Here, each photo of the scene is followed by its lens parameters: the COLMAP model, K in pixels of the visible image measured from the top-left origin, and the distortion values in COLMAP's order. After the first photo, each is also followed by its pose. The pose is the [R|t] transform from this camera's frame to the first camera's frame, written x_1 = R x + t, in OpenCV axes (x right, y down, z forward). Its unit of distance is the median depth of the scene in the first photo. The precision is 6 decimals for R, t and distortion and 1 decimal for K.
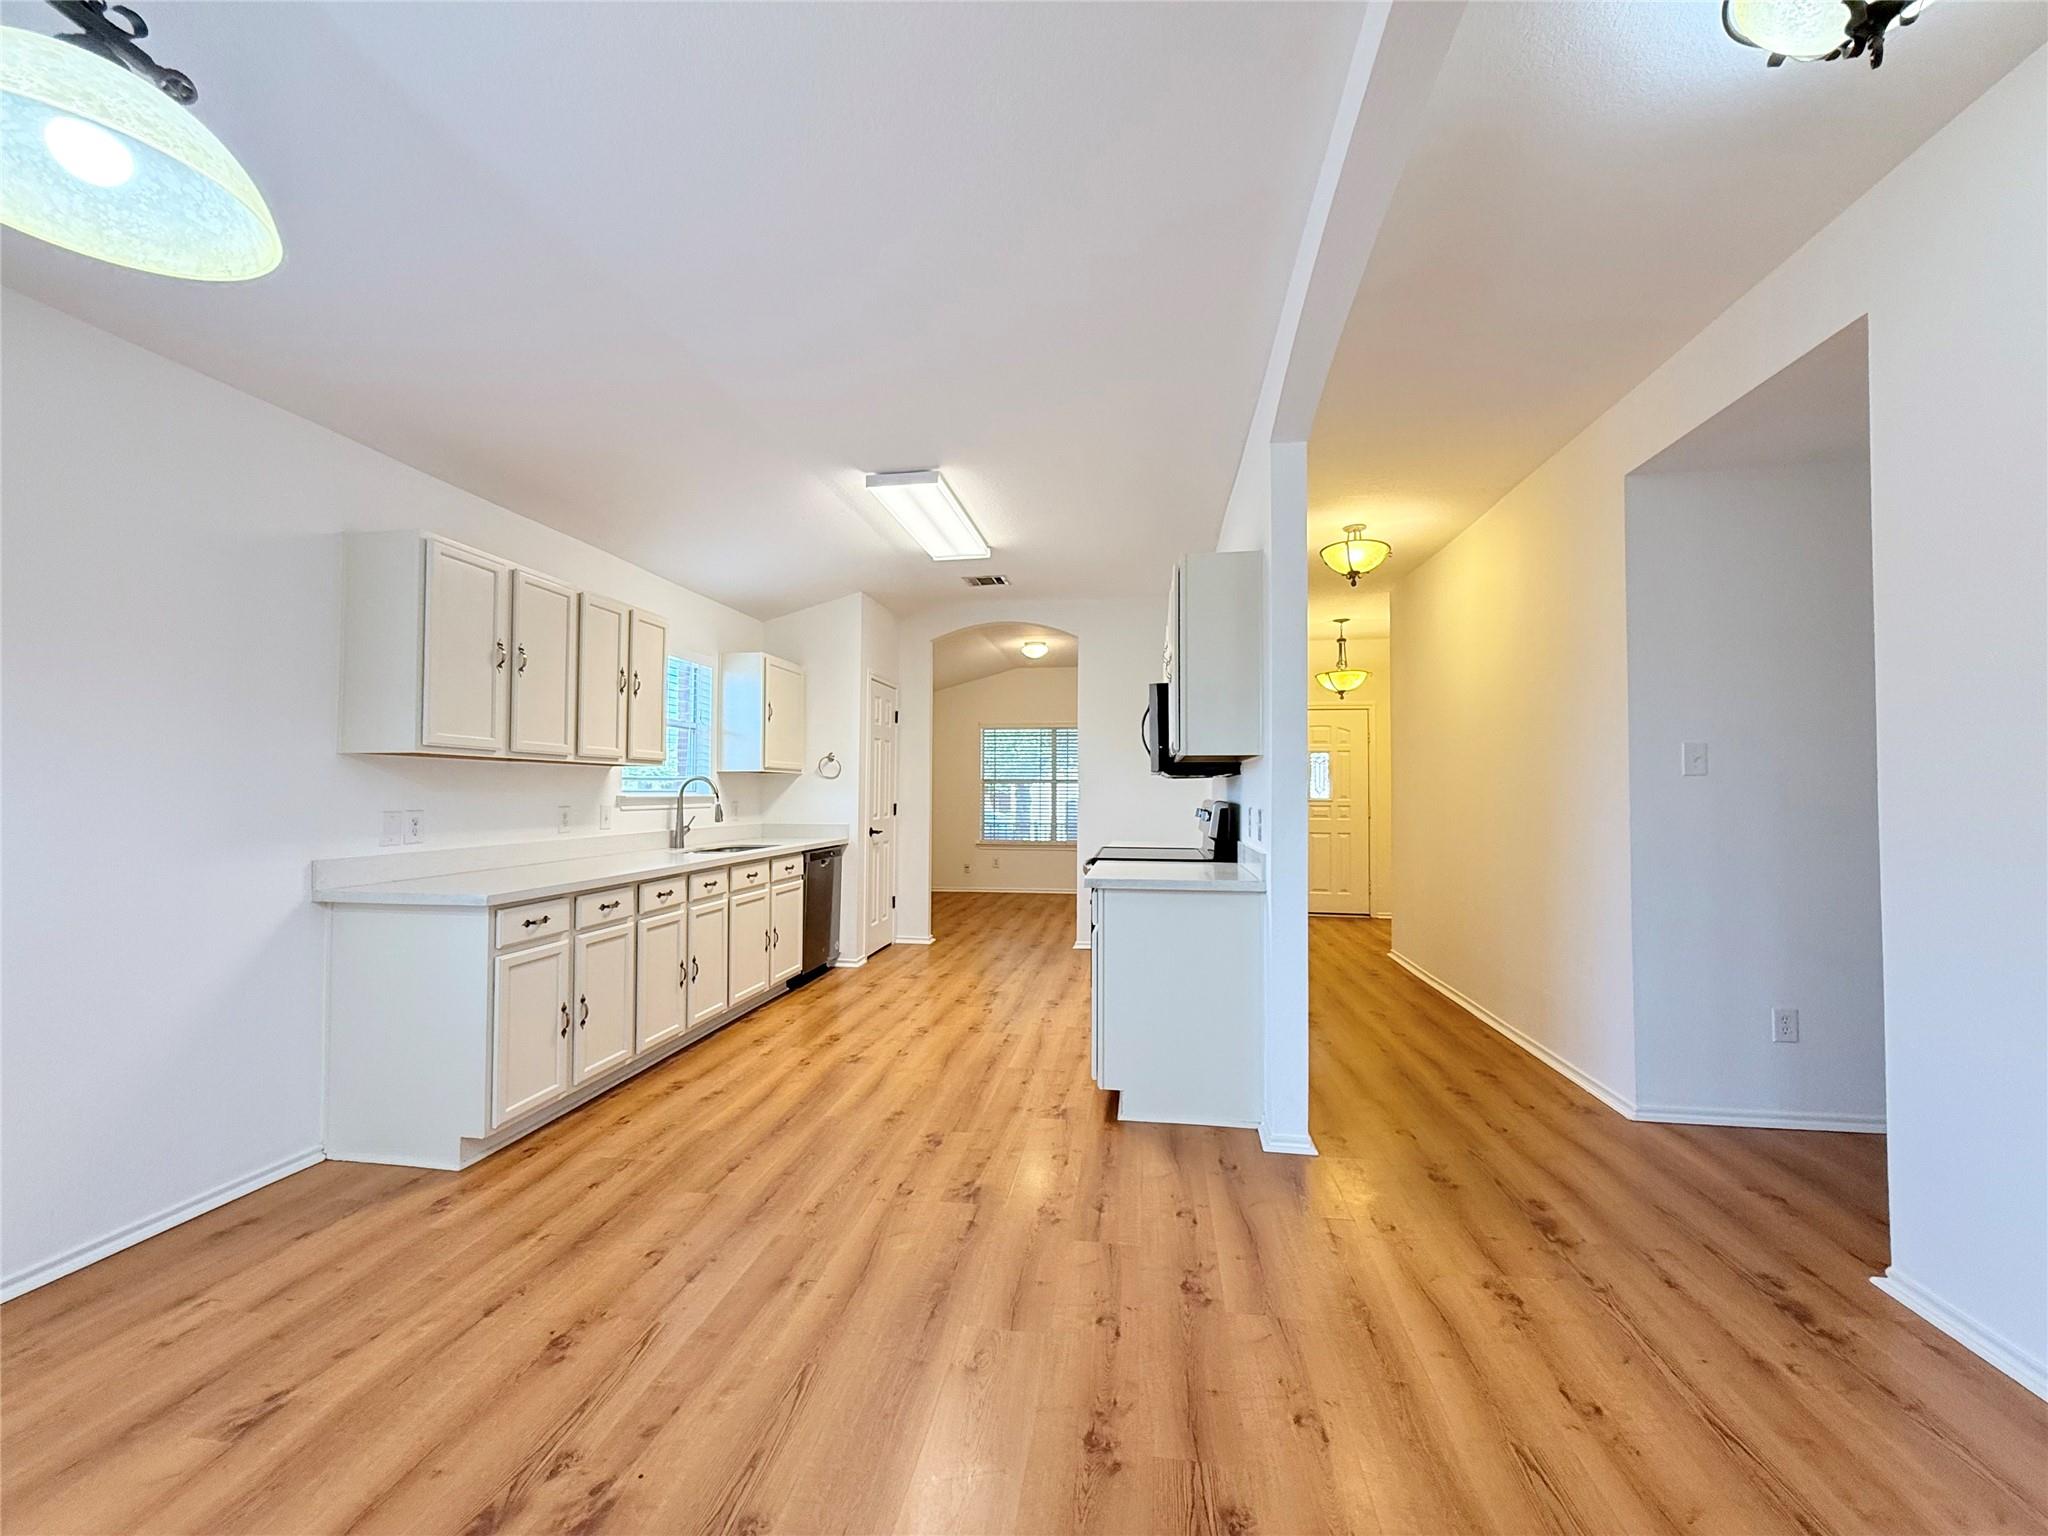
lens RADIAL K [[827.6, 0, 1021.7], [0, 827.6, 768.3], [0, 0, 1]] dist [0.002557, -0.000556]
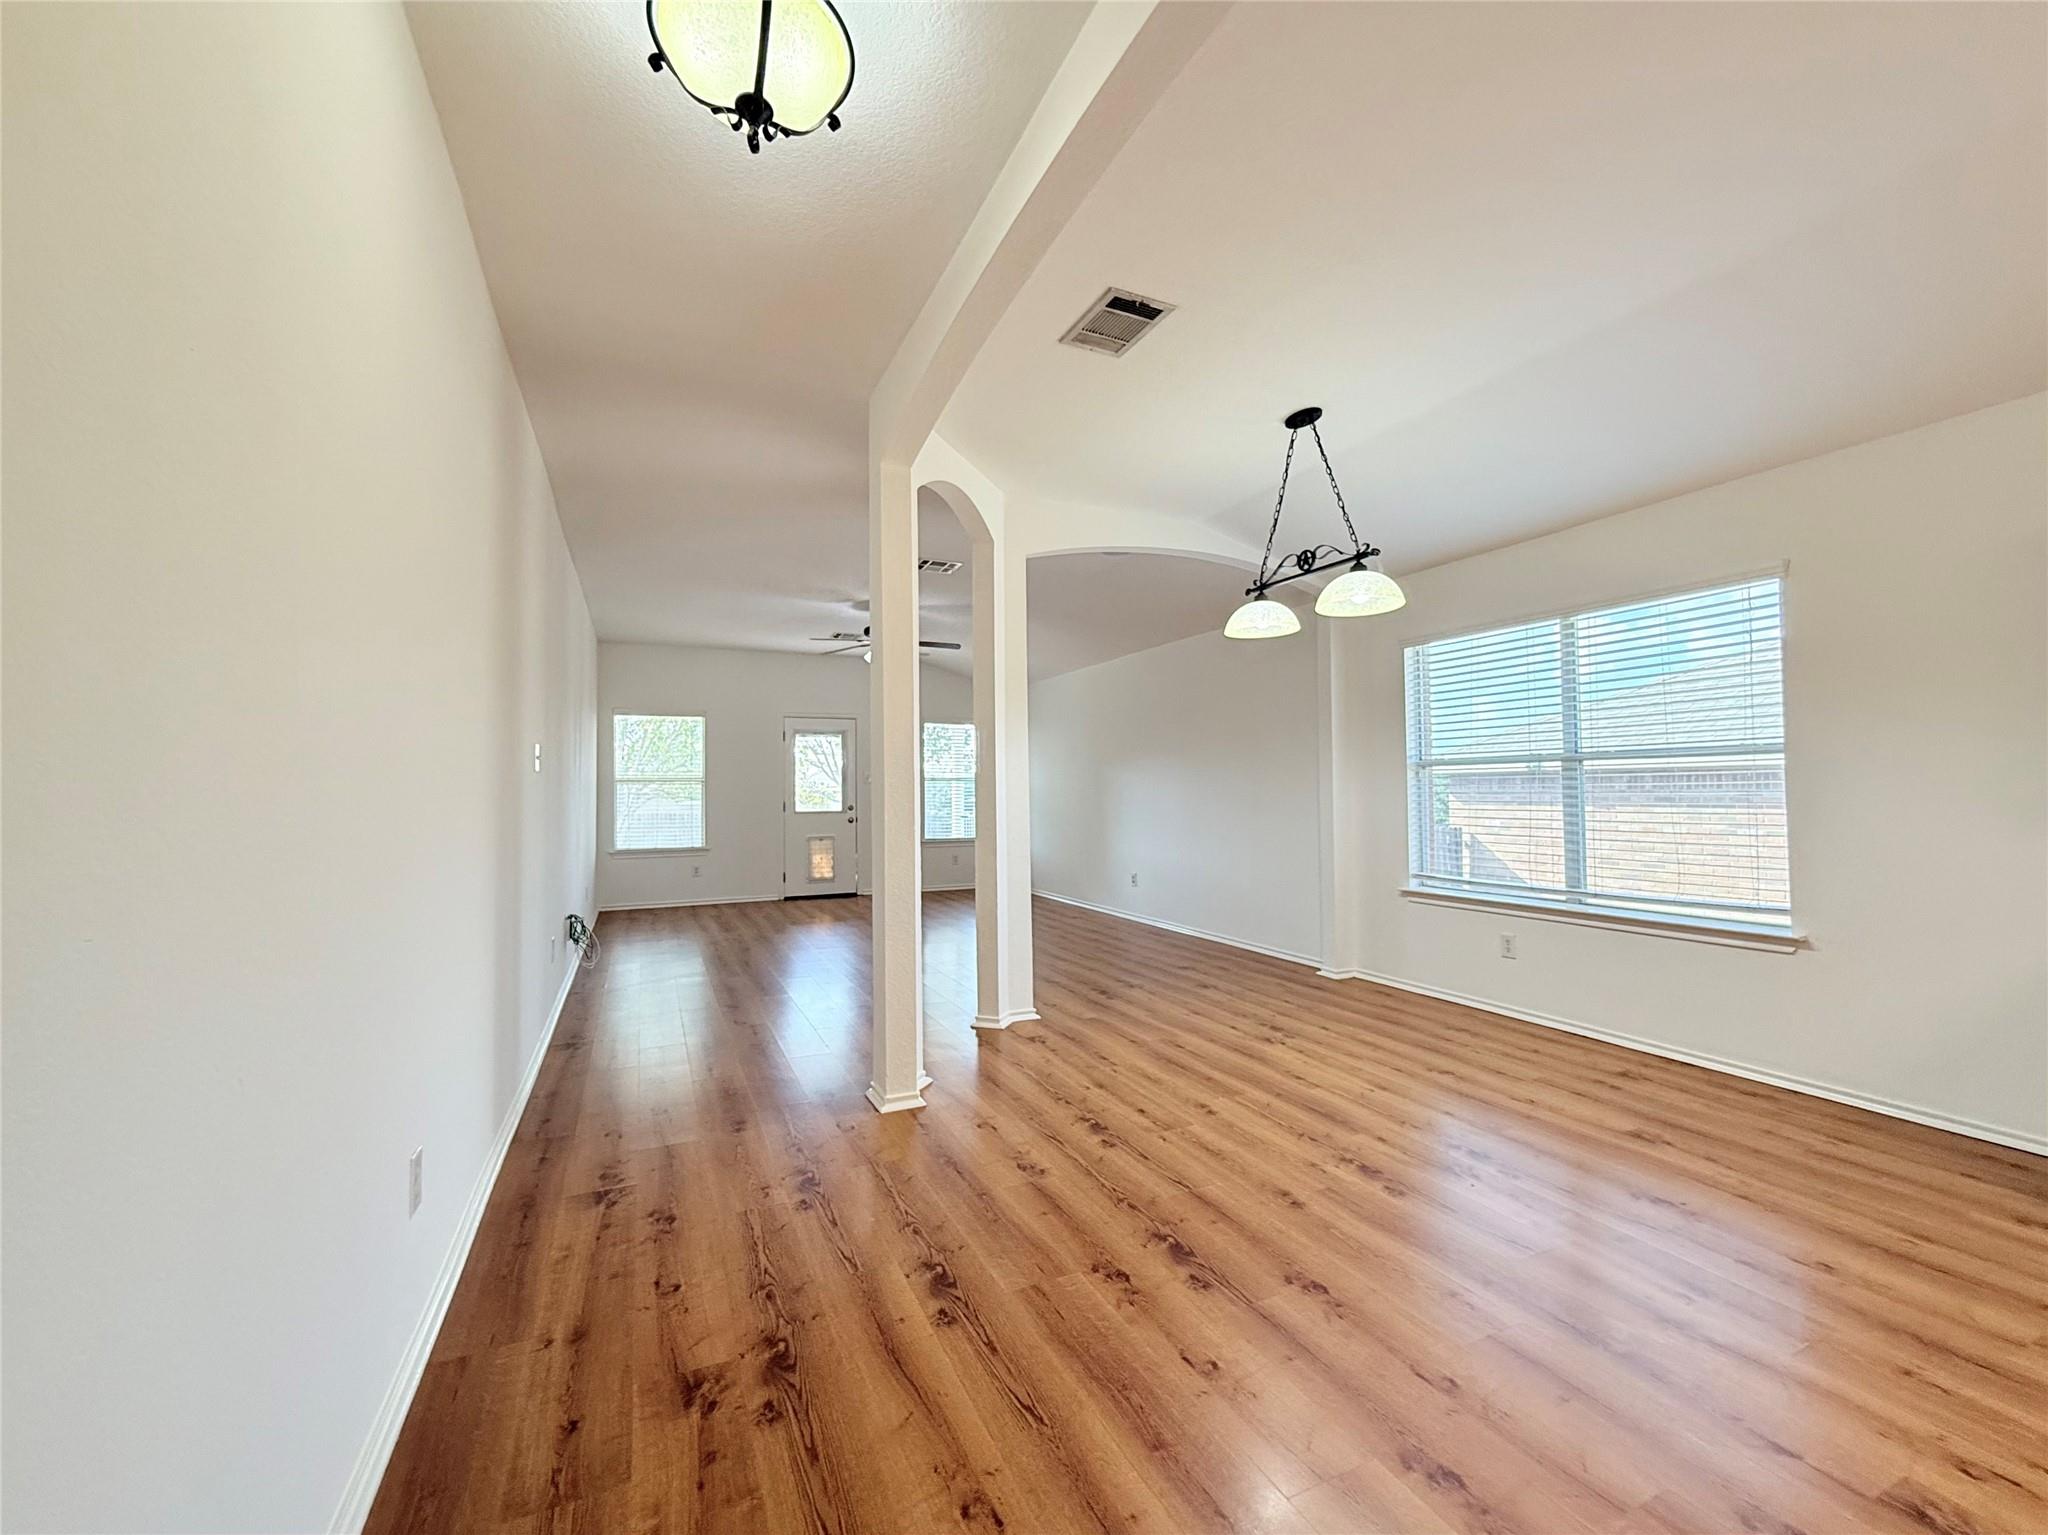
lens RADIAL K [[827.6, 0, 1032.1], [0, 827.6, 778.1], [0, 0, 1]] dist [0.002557, -0.000556]
pose [[-0.832516, -0.002499, -0.553995, 0.561100], [0.022871, 0.998982, -0.038876, 0.036053], [0.553528, -0.045035, -0.831612, 0.897767]]
